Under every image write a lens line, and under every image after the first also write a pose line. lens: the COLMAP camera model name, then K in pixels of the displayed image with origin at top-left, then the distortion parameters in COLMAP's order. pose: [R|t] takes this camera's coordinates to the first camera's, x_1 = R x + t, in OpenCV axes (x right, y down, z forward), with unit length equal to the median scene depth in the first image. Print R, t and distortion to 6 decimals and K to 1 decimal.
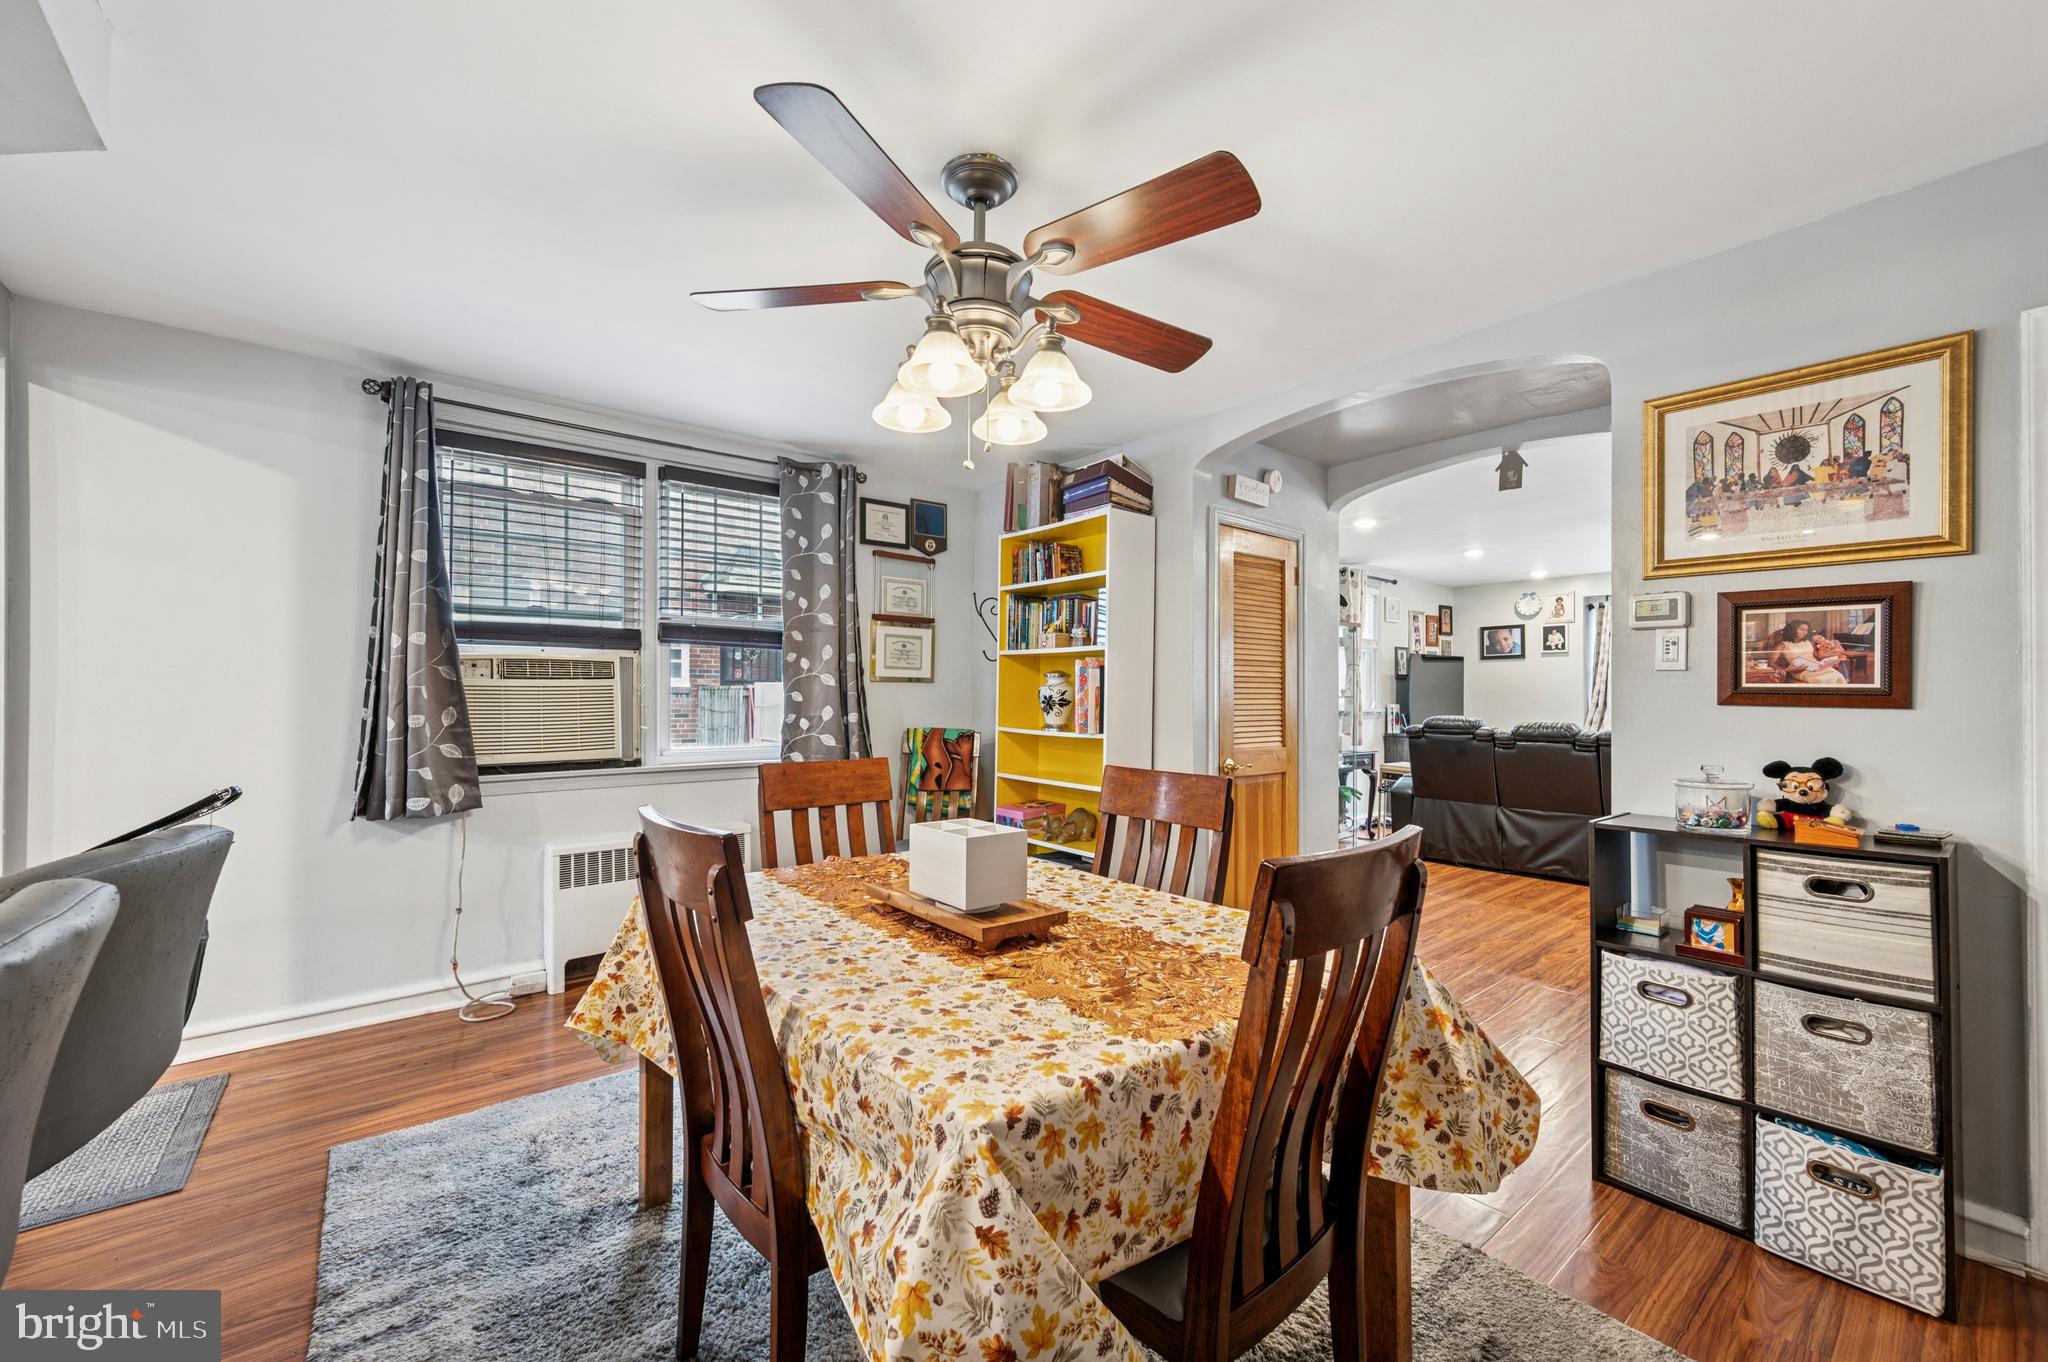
lens RADIAL K [[809.8, 0, 1023.1], [0, 809.8, 693.3], [0, 0, 1]] dist [0.000805, 0.000617]
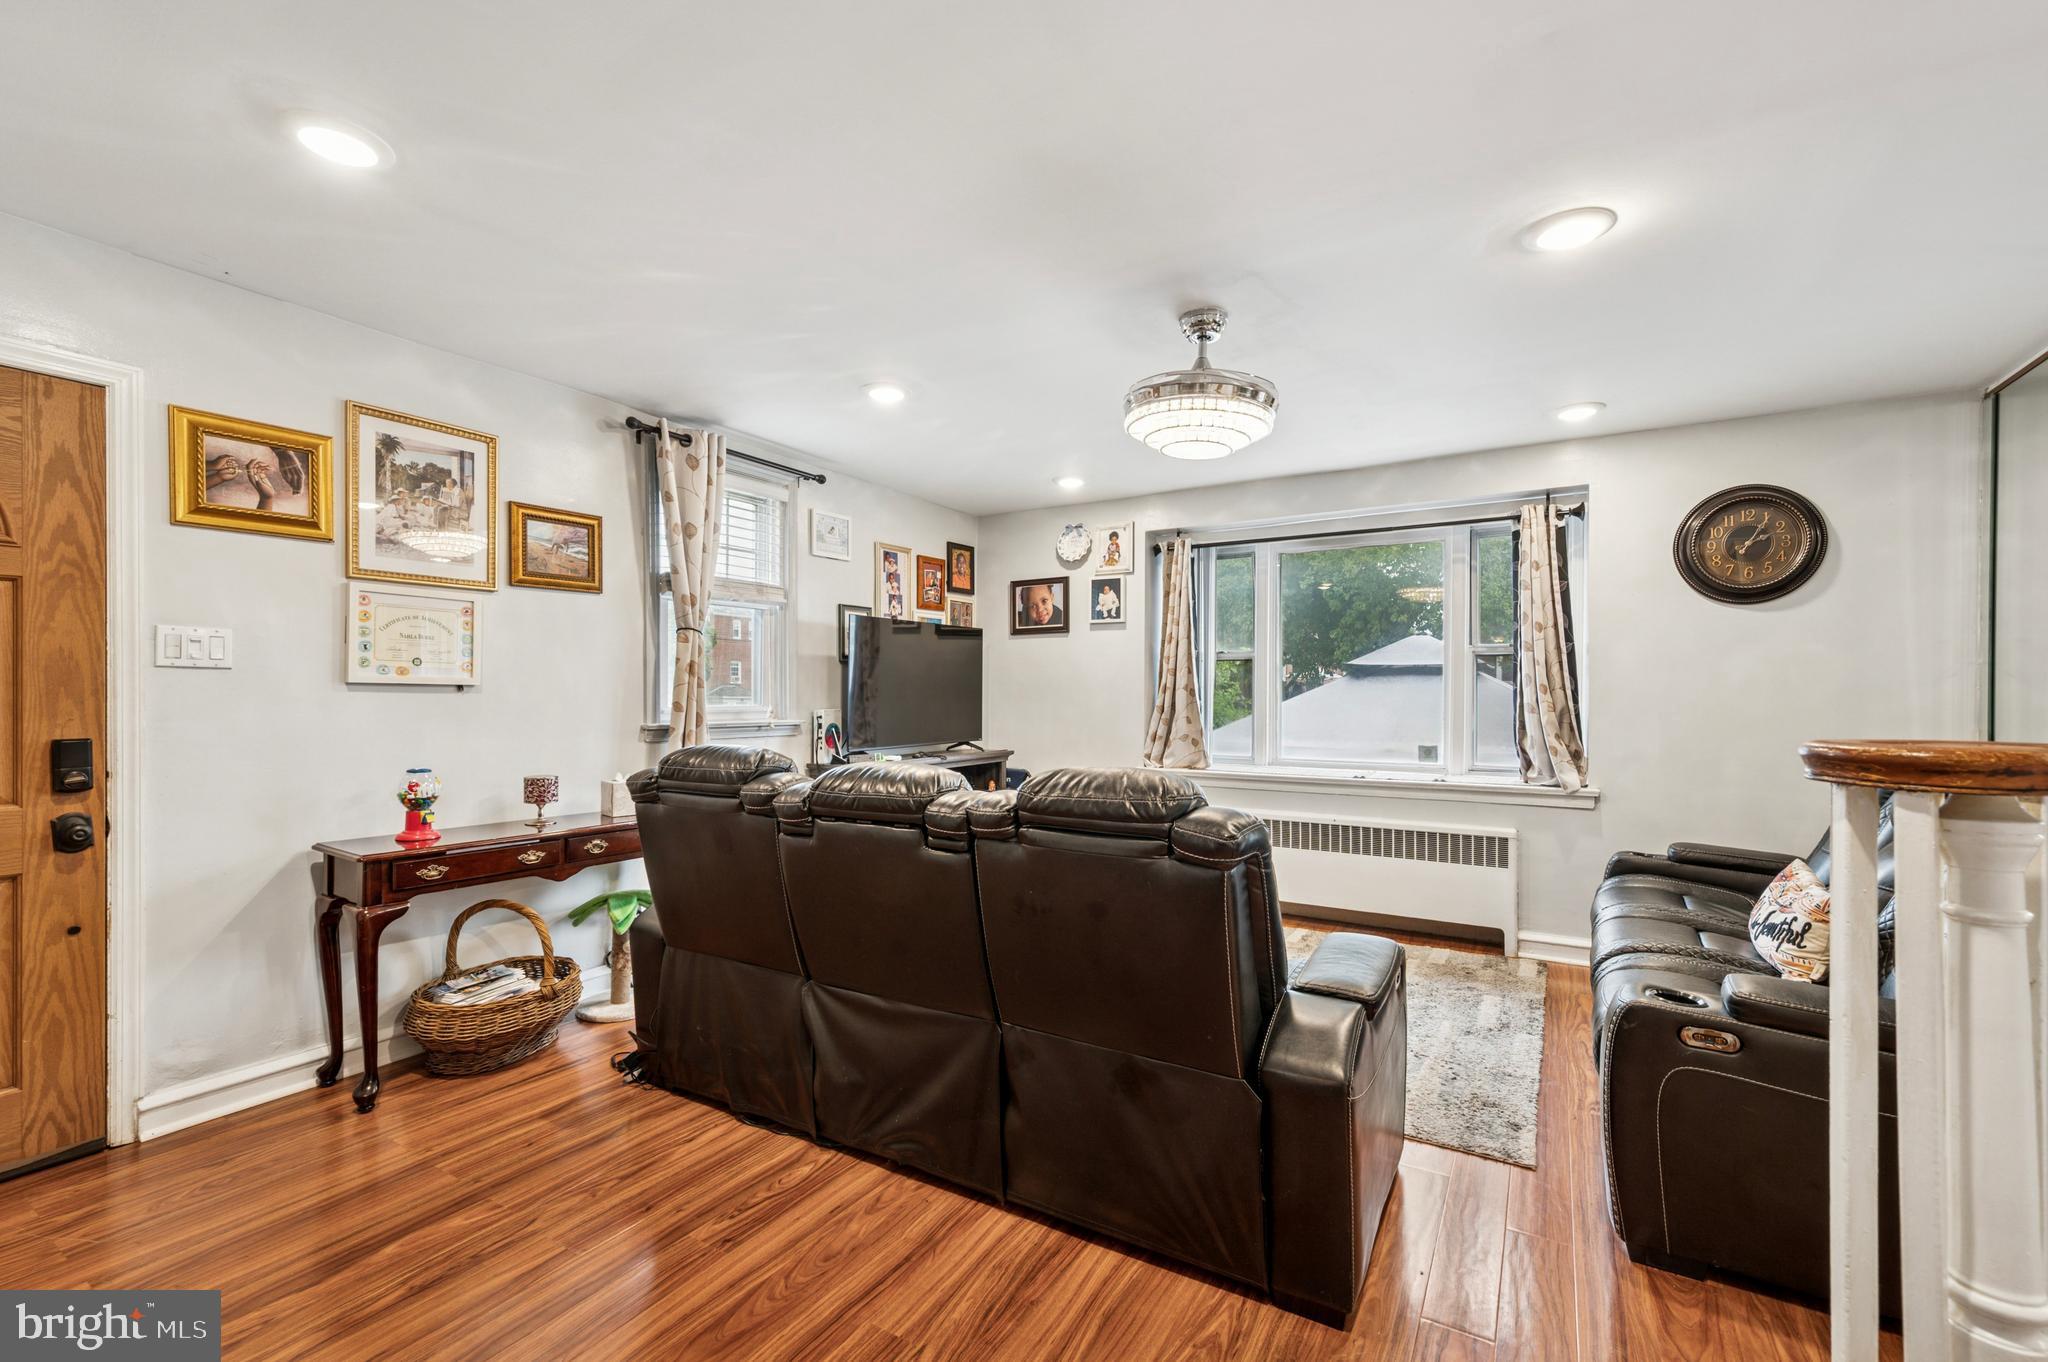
lens RADIAL K [[872.4, 0, 1023.6], [0, 872.4, 693.0], [0, 0, 1]] dist [-0.000349, -0.000070]
pose [[0.946069, 0.002976, 0.323950, 0.789261], [-0.004421, 0.999983, 0.003725, 0.000693], [-0.323934, -0.004956, 0.946067, 0.818954]]
